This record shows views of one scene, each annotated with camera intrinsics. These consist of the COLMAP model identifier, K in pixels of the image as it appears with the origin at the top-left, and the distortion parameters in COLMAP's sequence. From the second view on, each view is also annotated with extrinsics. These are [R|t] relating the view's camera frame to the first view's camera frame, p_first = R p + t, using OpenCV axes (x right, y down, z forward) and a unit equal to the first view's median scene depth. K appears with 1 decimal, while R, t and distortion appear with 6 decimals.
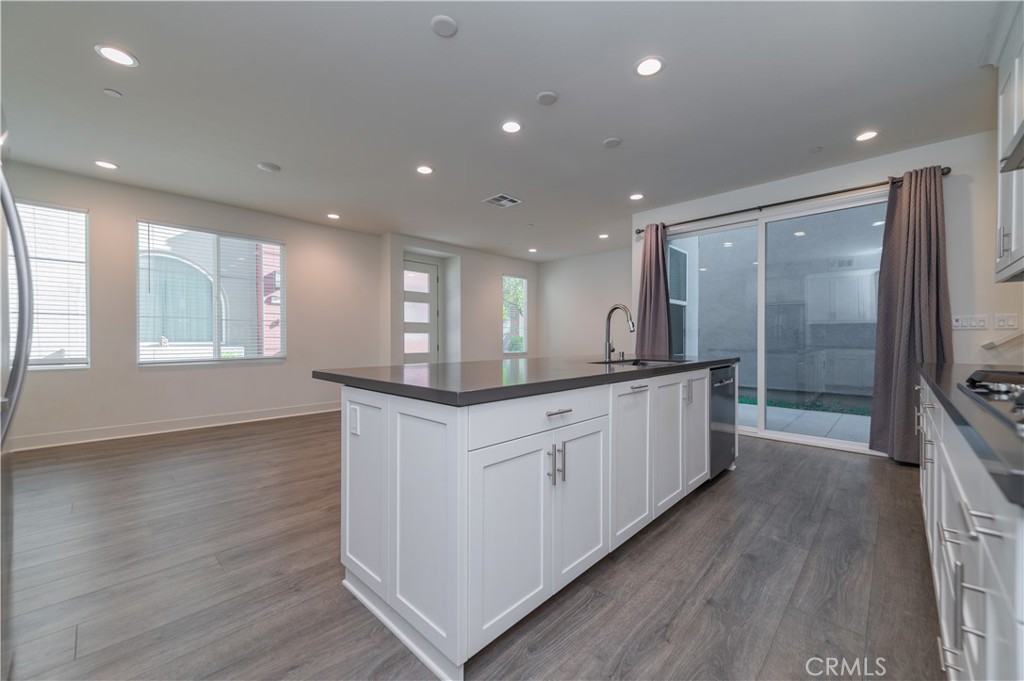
lens RADIAL K [[403.5, 0, 514.9], [0, 403.5, 340.9], [0, 0, 1]] dist [0.010404, -0.002882]
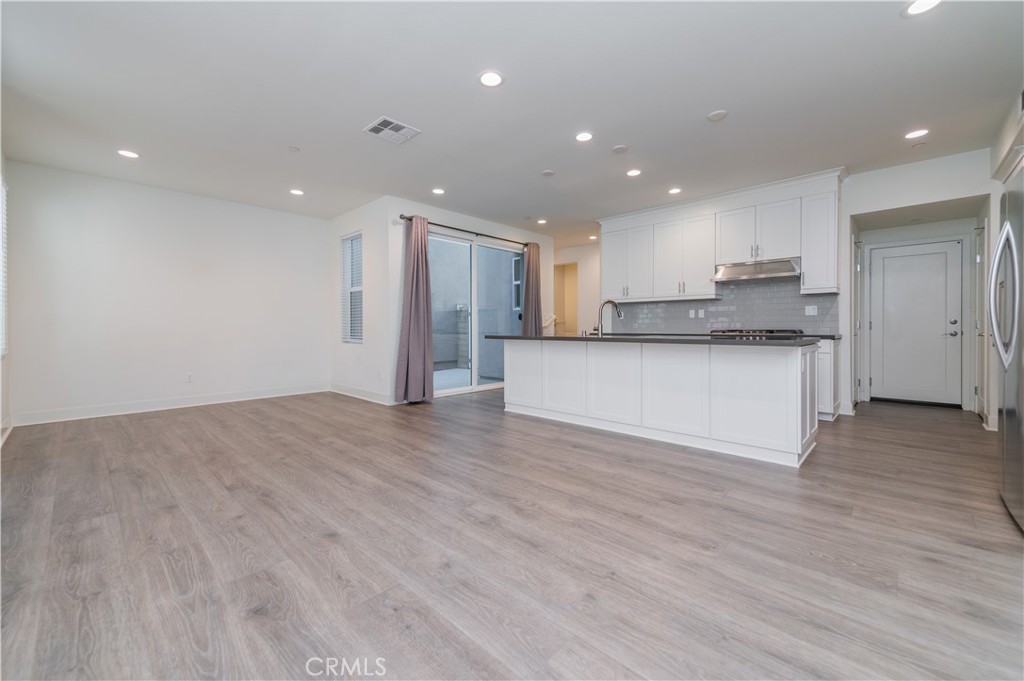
lens RADIAL K [[403.5, 0, 514.0], [0, 403.5, 331.0], [0, 0, 1]] dist [0.010404, -0.002882]
pose [[0.005335, -0.009116, 0.999944, -2.080159], [0.011665, 0.999891, 0.009054, 0.021363], [-0.999918, 0.011616, 0.005441, 2.152596]]
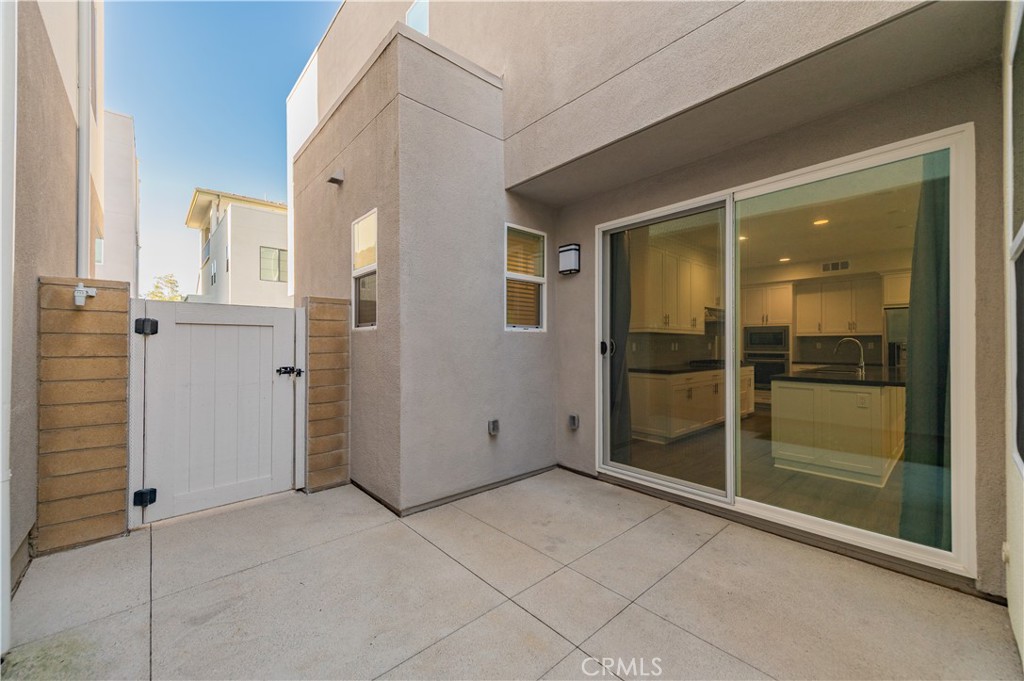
lens RADIAL K [[403.5, 0, 512.3], [0, 403.5, 342.9], [0, 0, 1]] dist [0.010404, -0.002882]
pose [[-0.996312, 0.000021, 0.085801, 2.330390], [0.000416, 0.999989, 0.004584, -0.124763], [-0.085800, 0.004603, -0.996302, 4.362119]]
